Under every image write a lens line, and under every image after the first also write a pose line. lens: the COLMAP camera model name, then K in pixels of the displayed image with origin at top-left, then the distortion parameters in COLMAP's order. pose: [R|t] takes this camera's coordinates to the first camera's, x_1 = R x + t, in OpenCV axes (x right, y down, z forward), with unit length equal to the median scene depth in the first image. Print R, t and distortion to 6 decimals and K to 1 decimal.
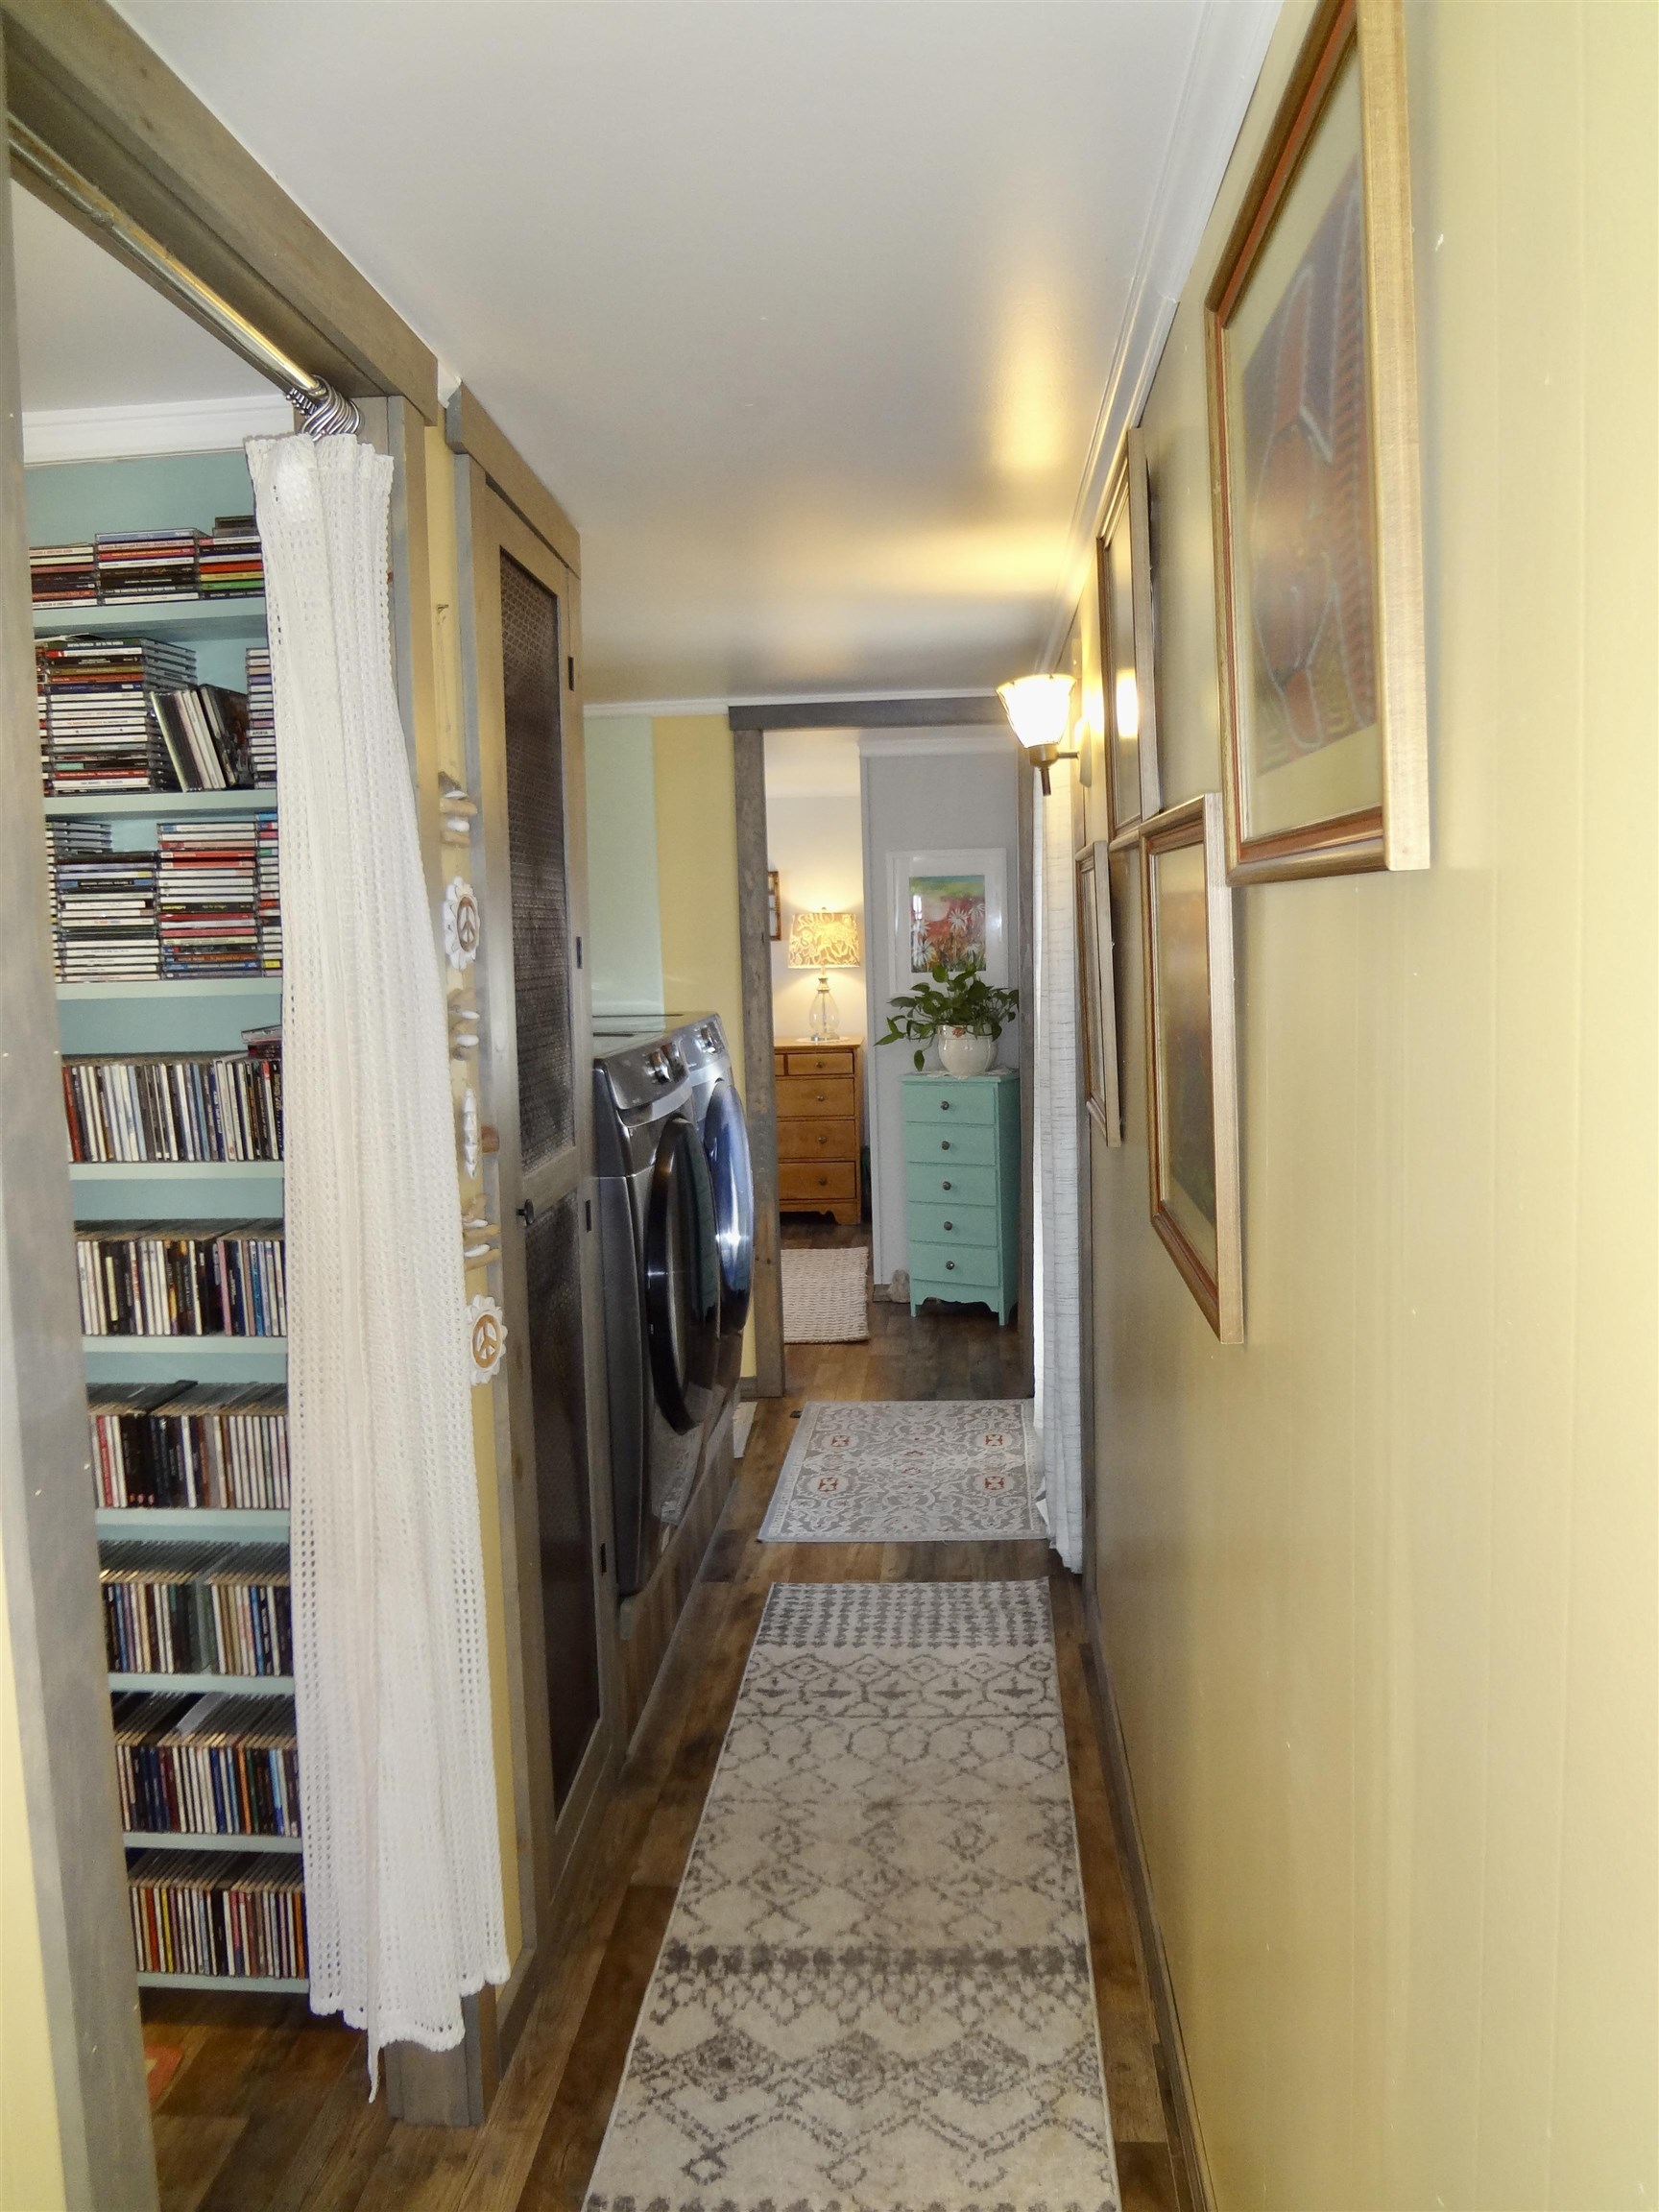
lens RADIAL K [[1630.9, 0, 829.5], [0, 1630.9, 1106.0], [0, 0, 1]] dist [-0.051773, 0.005619]
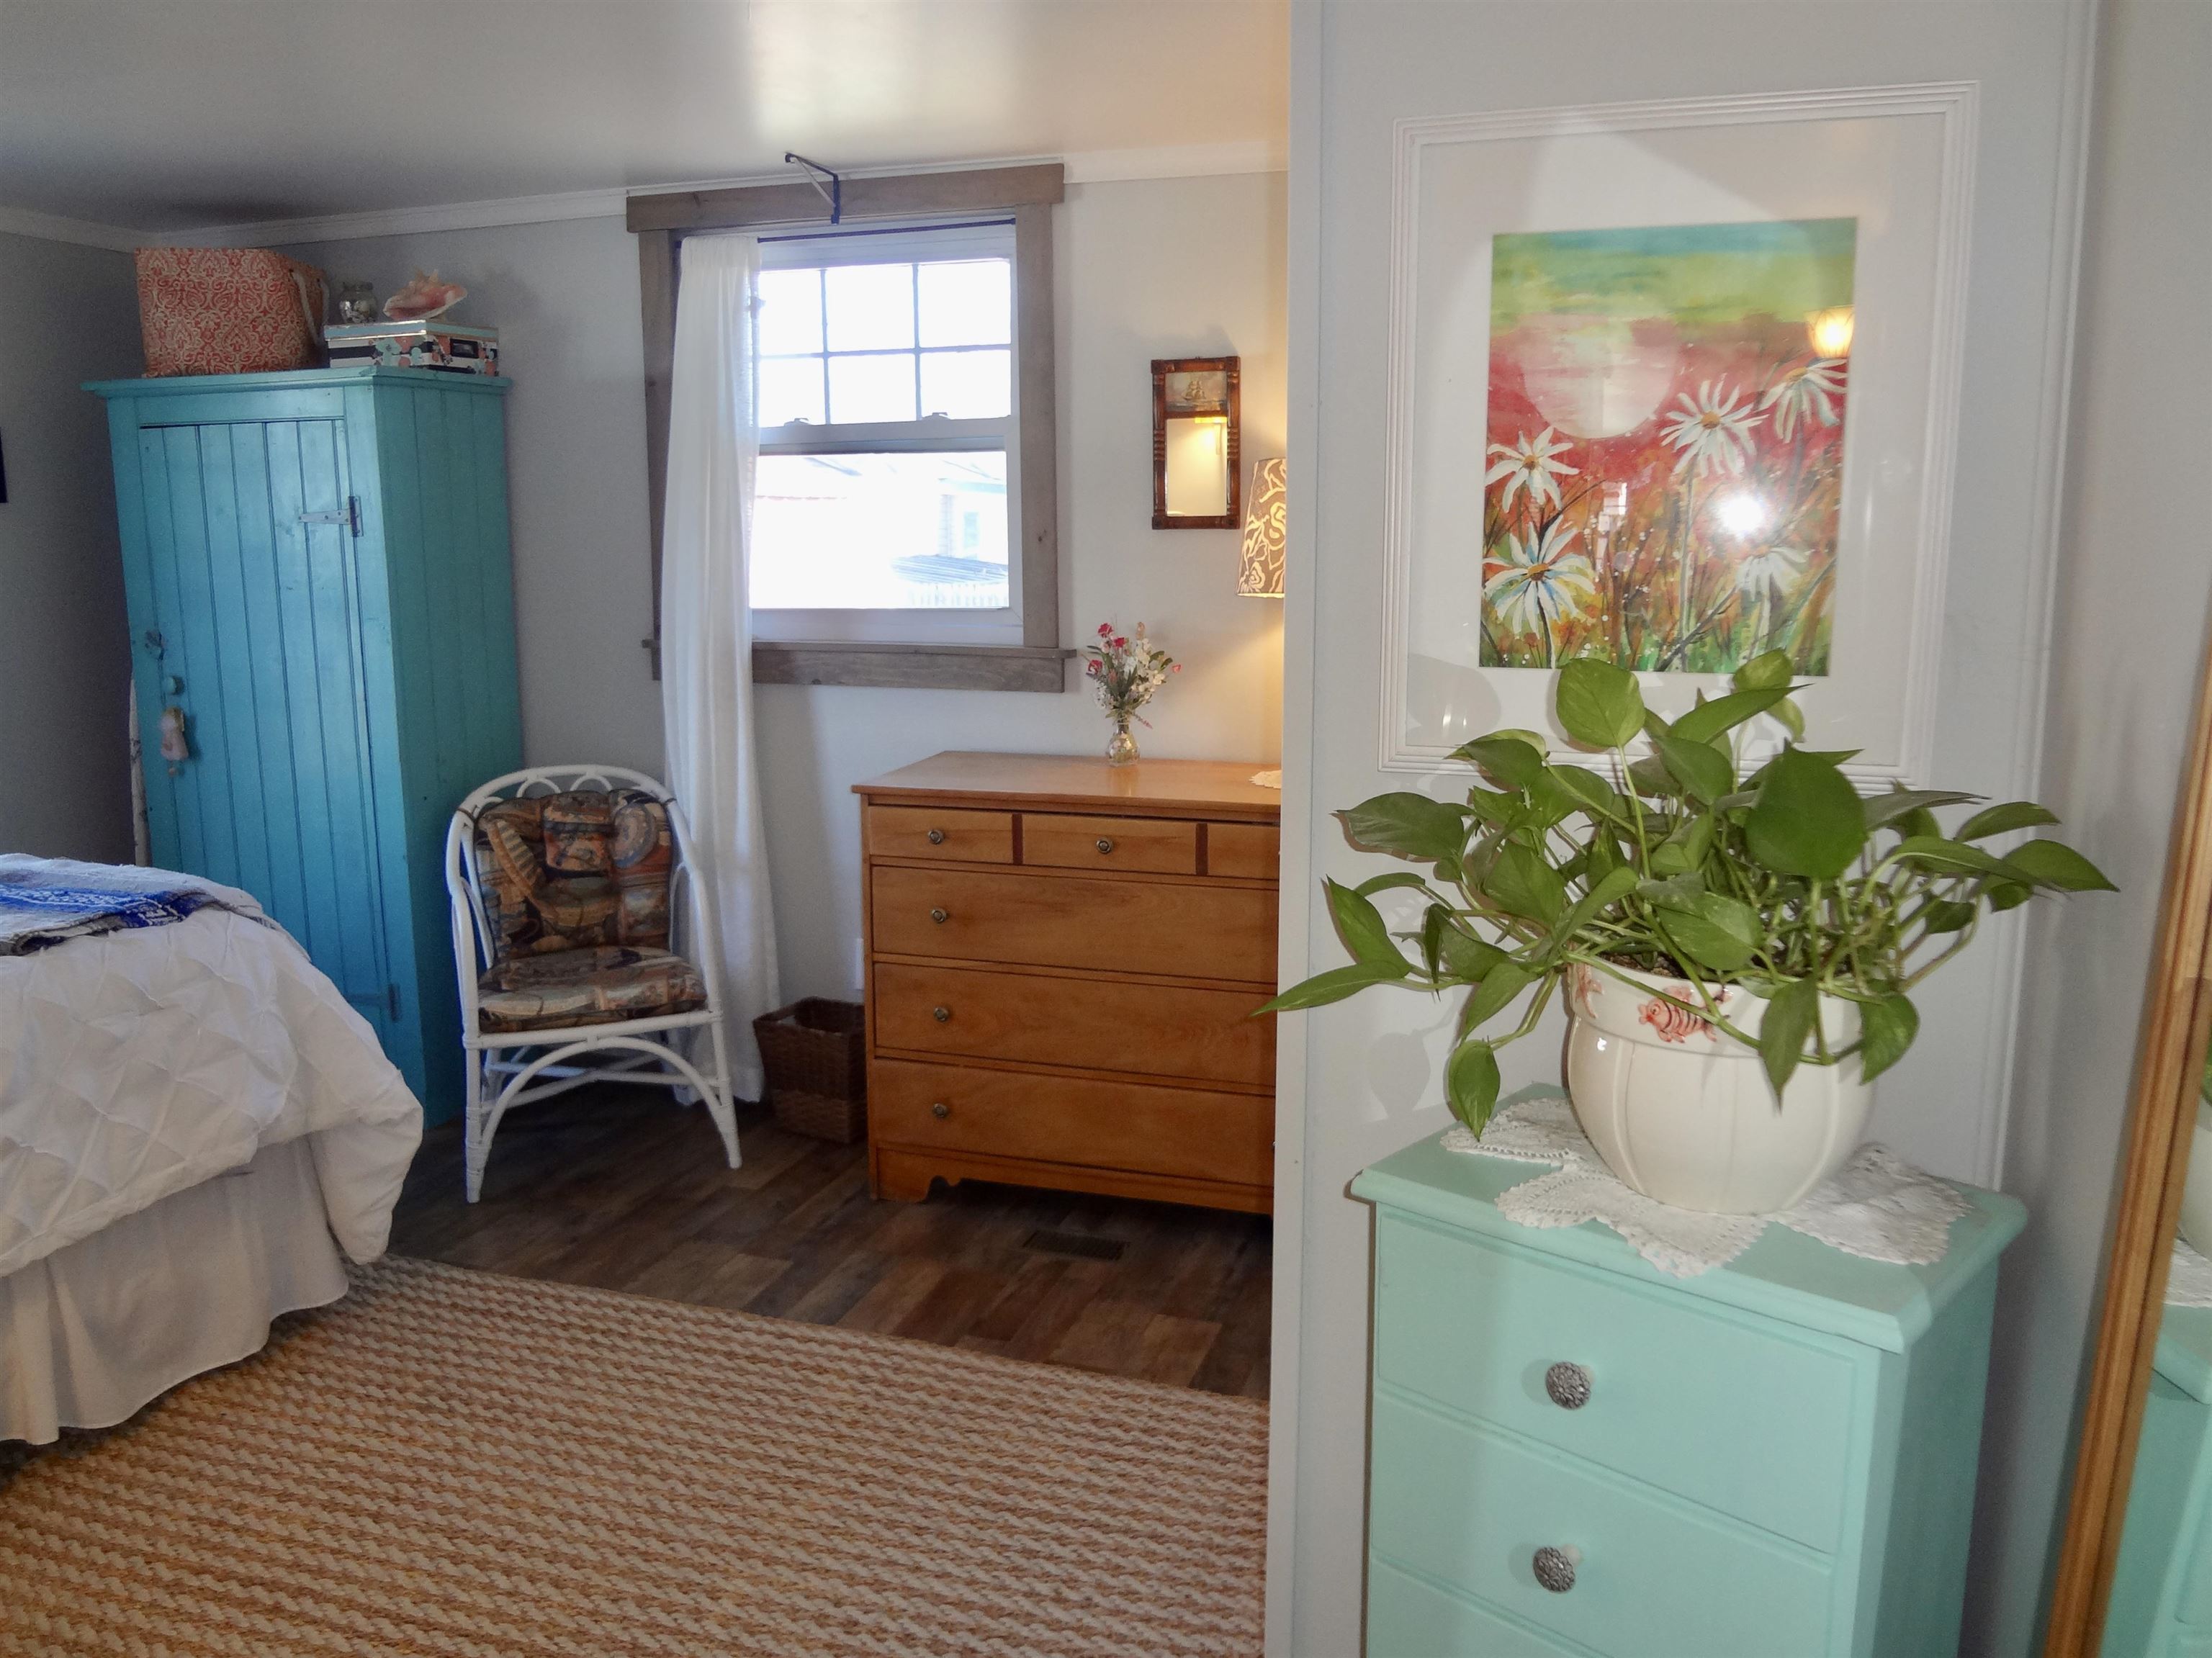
lens RADIAL K [[1735.7, 0, 1106.0], [0, 1735.7, 829.0], [0, 0, 1]] dist [-0.035065, 0.004039]
pose [[0.969641, 0.062318, -0.236459, 0.059866], [-0.044746, 0.995872, 0.078970, -0.077587], [0.240404, -0.065992, 0.968427, 0.772768]]
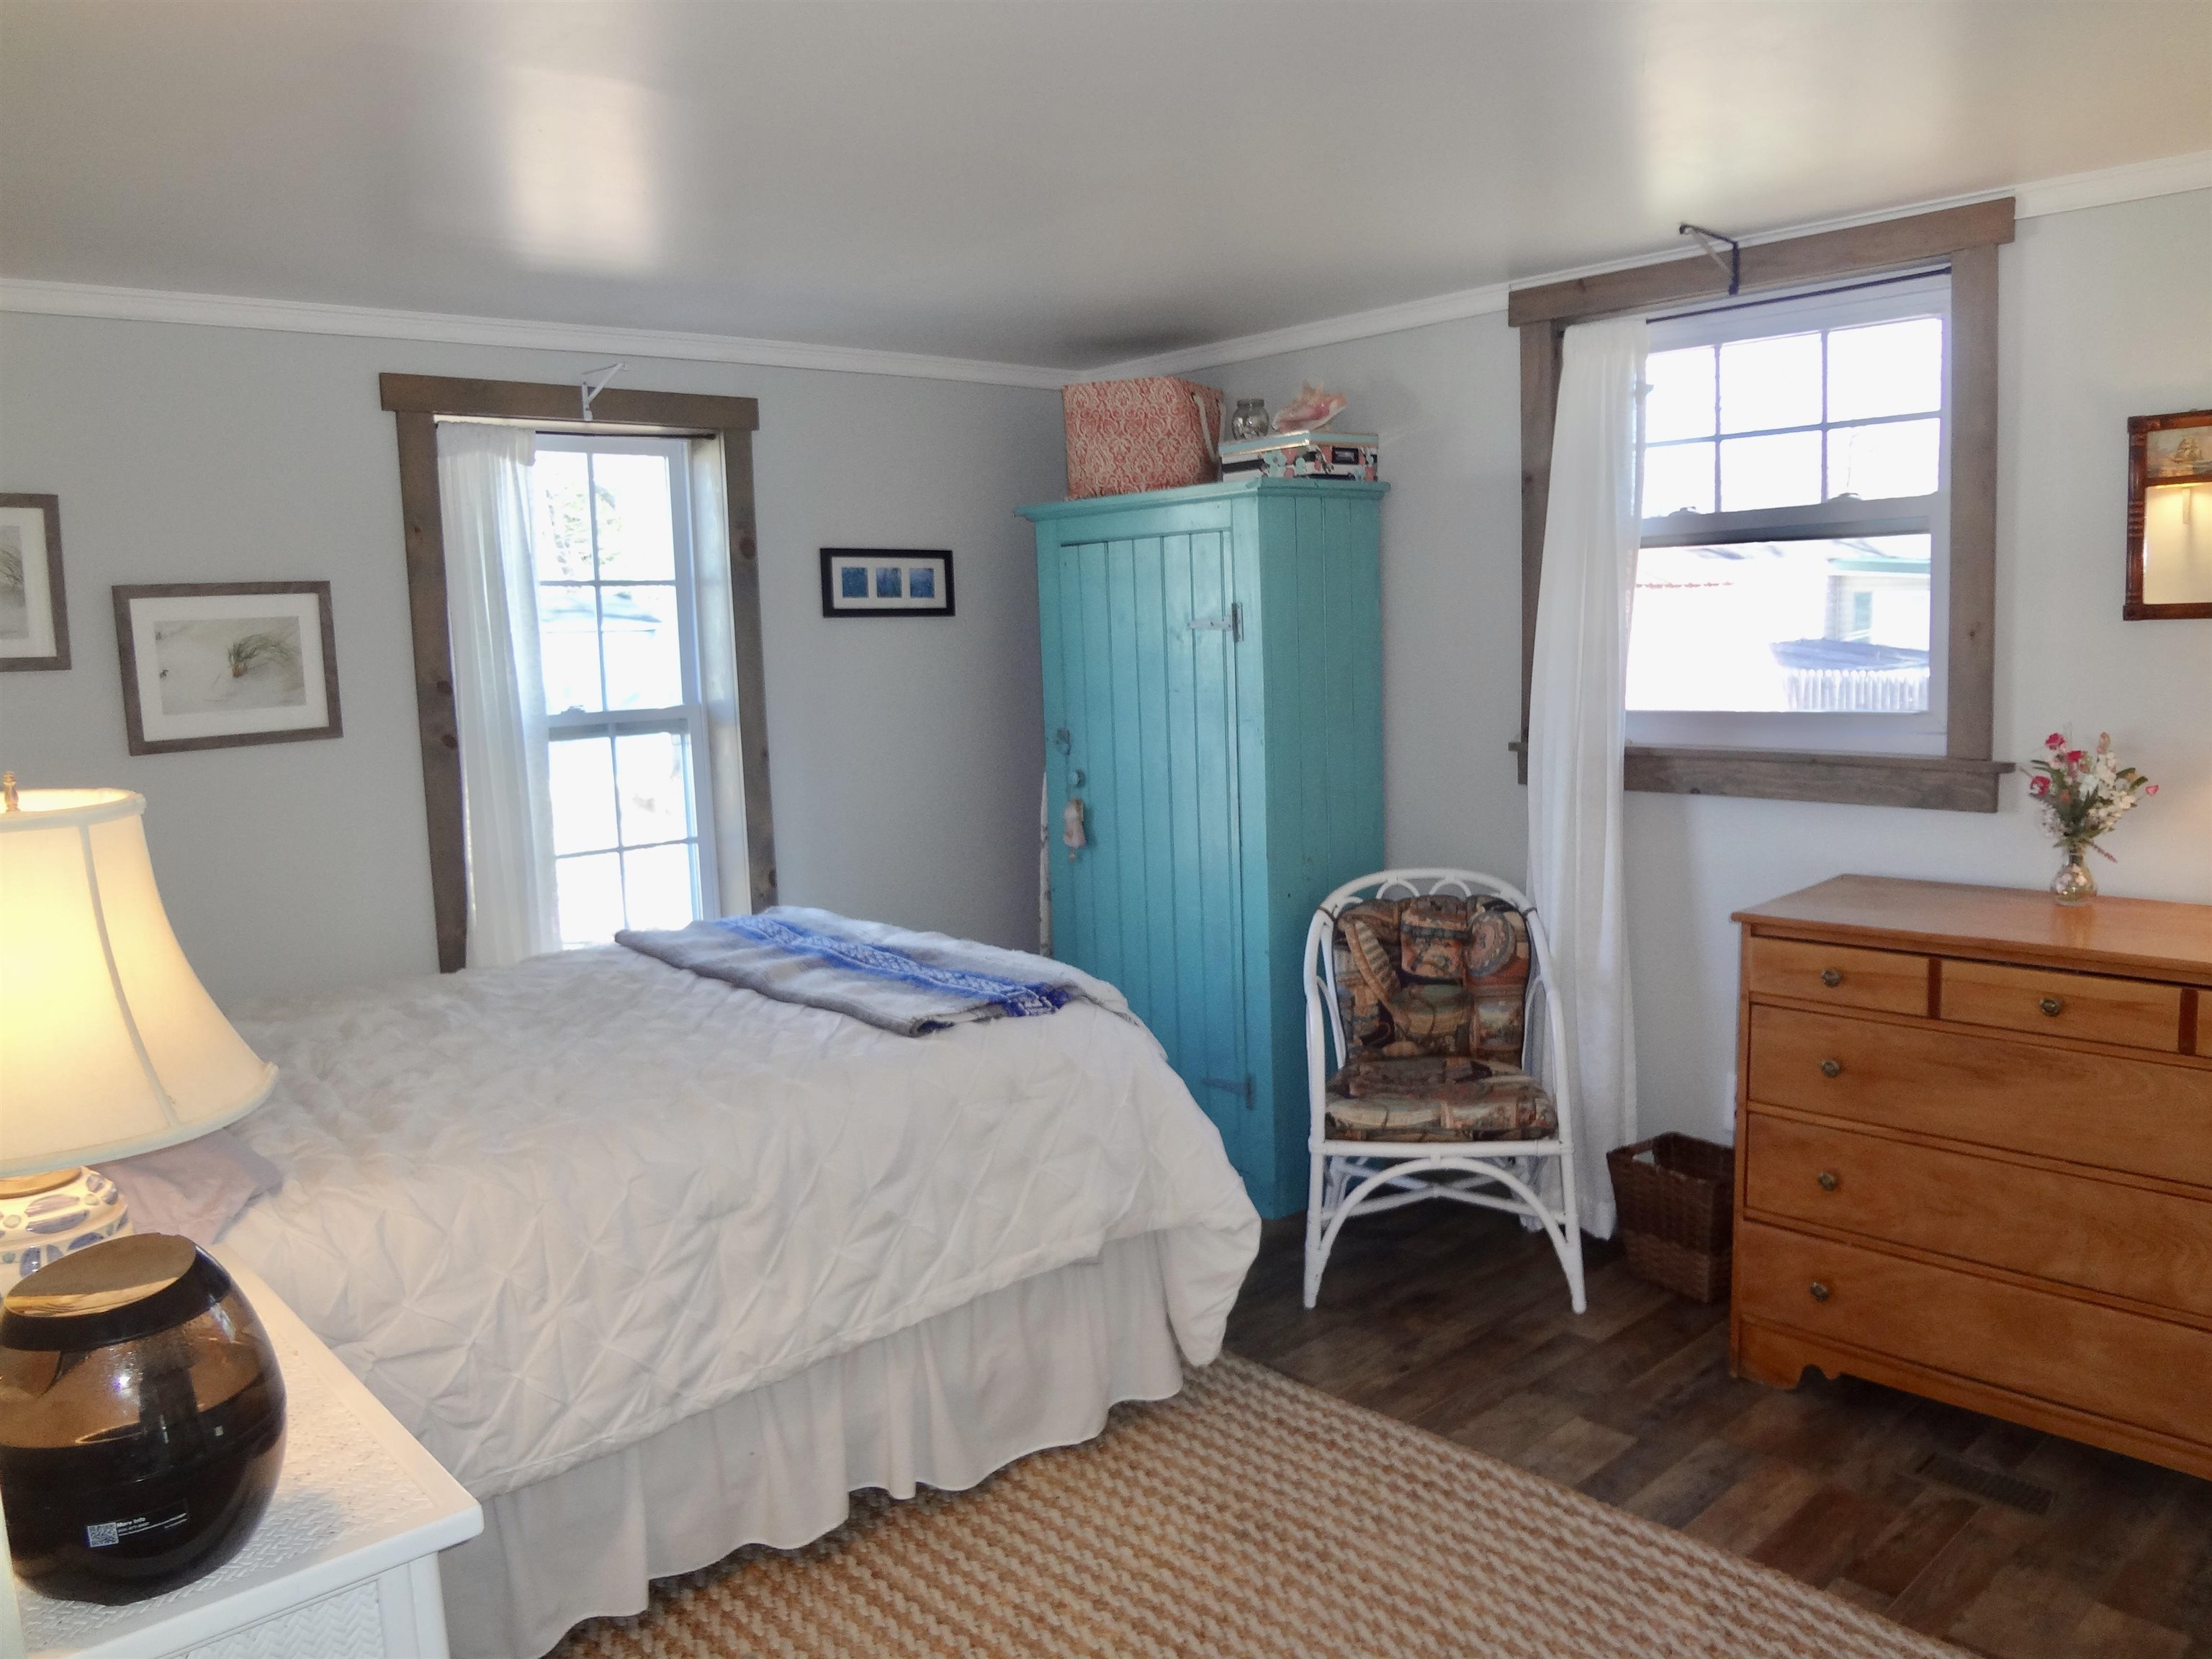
lens RADIAL K [[1630.9, 0, 1105.5], [0, 1630.9, 800.7], [0, 0, 1]] dist [-0.051773, 0.005619]
pose [[0.727838, 0.076564, -0.681461, 0.047231], [-0.057139, 0.997063, 0.050994, -0.082704], [0.683364, 0.001823, 0.730075, 0.798705]]
